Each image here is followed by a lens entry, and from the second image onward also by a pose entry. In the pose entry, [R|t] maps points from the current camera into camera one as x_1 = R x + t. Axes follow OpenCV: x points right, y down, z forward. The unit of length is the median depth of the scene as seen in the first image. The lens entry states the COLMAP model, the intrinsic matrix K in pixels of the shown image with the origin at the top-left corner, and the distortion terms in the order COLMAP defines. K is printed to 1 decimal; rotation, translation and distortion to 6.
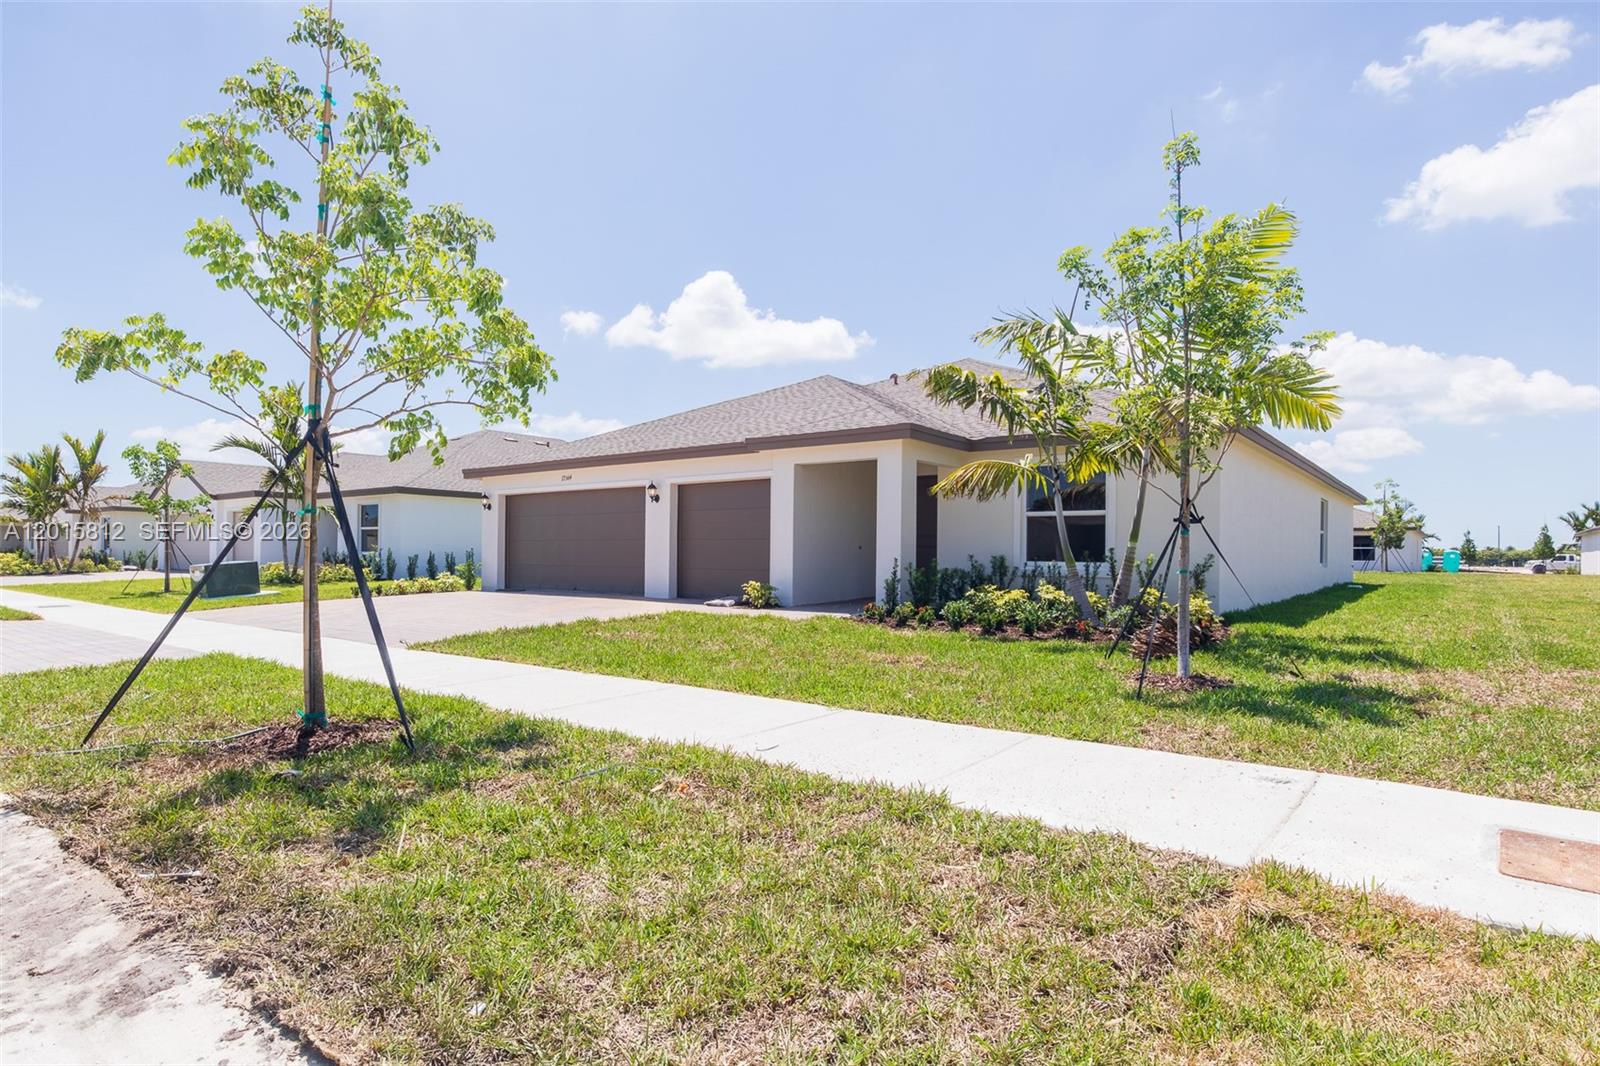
lens RADIAL K [[860.2, 0, 758.2], [0, 860.2, 554.2], [0, 0, 1]] dist [-0.005015, -0.000758]
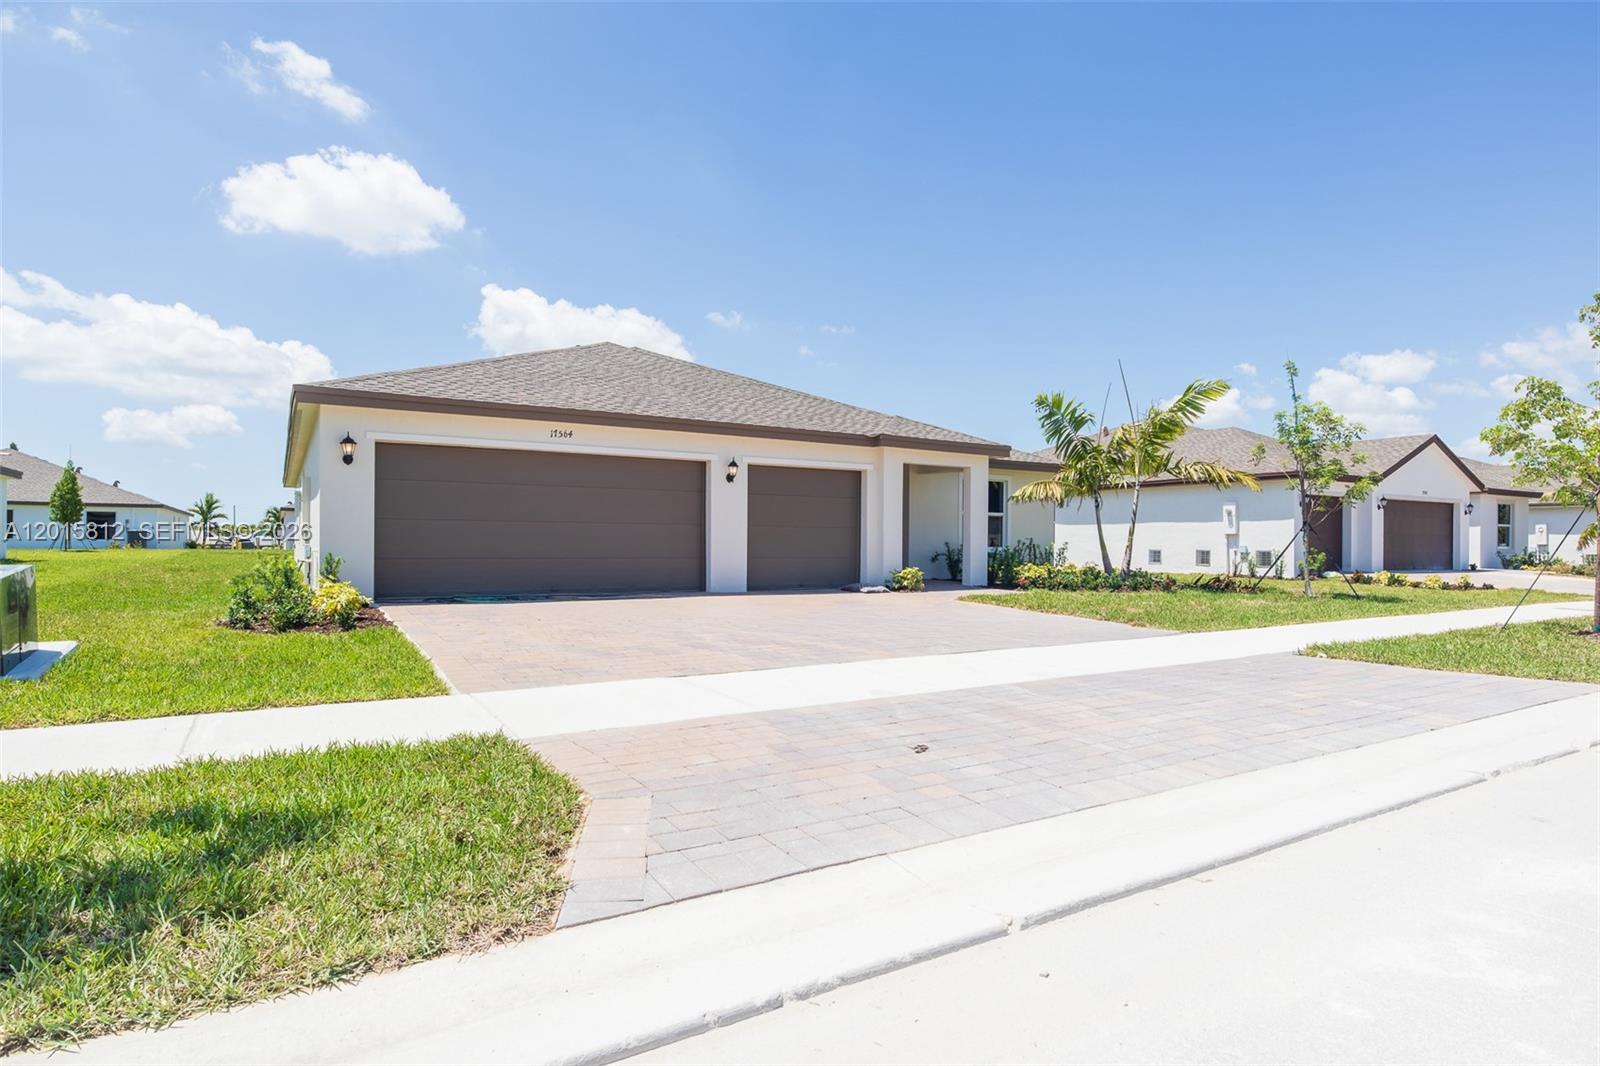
lens RADIAL K [[856.8, 0, 808.9], [0, 856.8, 543.5], [0, 0, 1]] dist [-0.000492, -0.001980]
pose [[0.311850, -0.010622, 0.950072, -1.025441], [-0.006622, 0.999889, 0.013353, -0.012054], [-0.950108, -0.010456, 0.311745, 0.726734]]
